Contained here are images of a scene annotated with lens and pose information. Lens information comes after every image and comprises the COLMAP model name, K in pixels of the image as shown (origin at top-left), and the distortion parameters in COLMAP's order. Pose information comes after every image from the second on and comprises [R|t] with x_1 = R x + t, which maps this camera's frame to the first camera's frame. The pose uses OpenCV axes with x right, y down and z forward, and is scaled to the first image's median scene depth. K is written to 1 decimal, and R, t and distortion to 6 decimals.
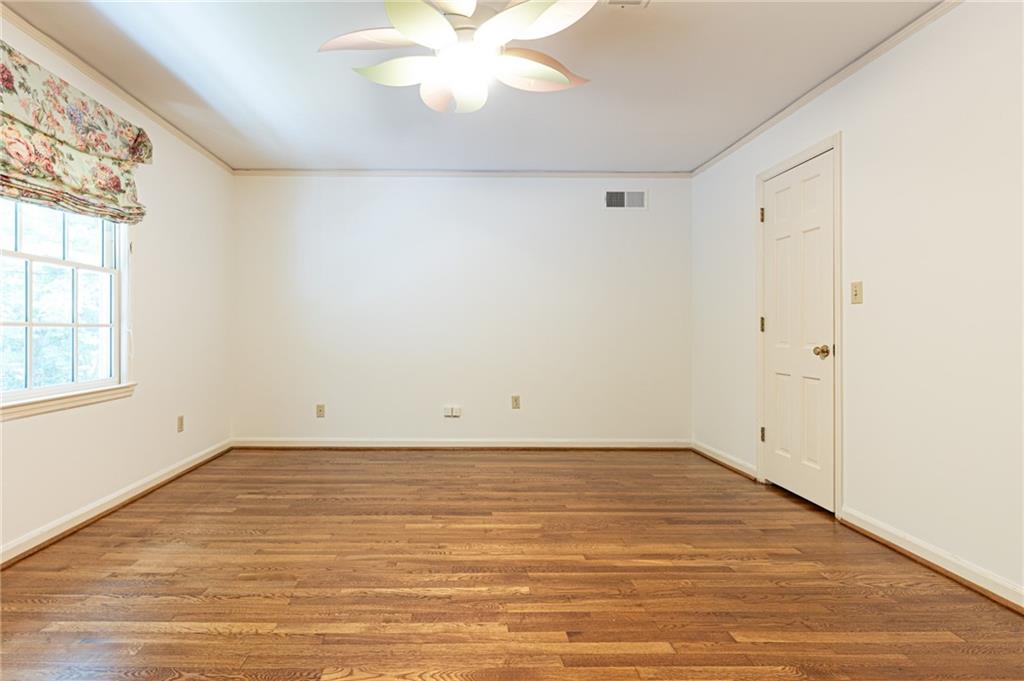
lens RADIAL K [[458.8, 0, 516.4], [0, 458.8, 336.0], [0, 0, 1]] dist [0.003393, -0.000215]
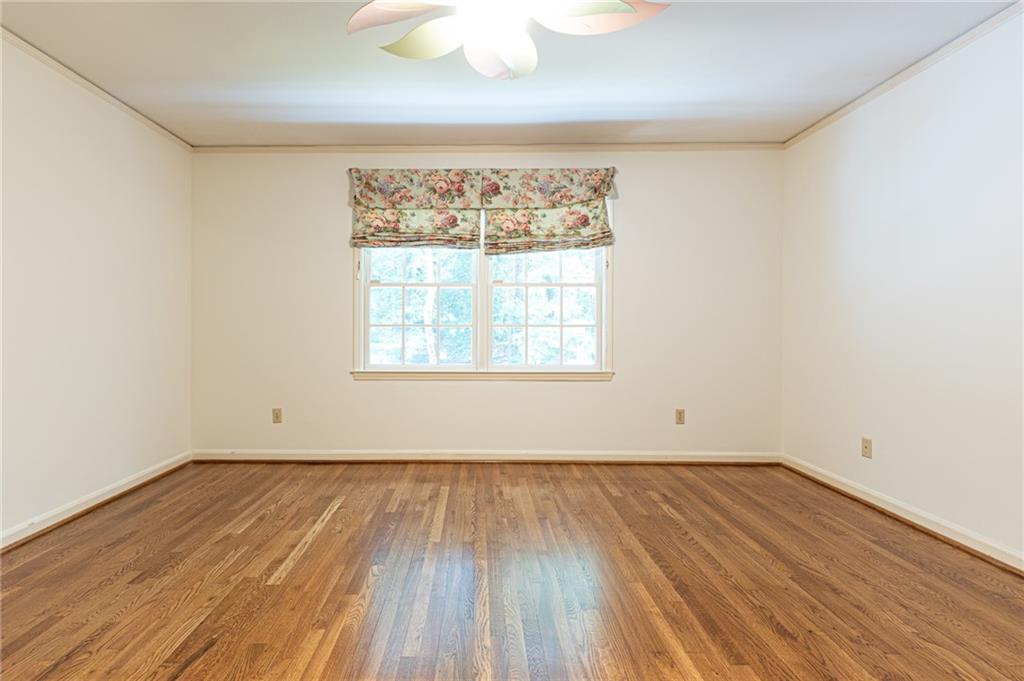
lens RADIAL K [[473.7, 0, 428.9], [0, 473.7, 337.7], [0, 0, 1]] dist [0.003197, 0.000041]
pose [[-0.112082, 0.020063, -0.993496, 0.610848], [-0.010500, 0.999716, 0.021374, -0.014250], [0.993644, 0.012827, -0.111839, 0.769908]]
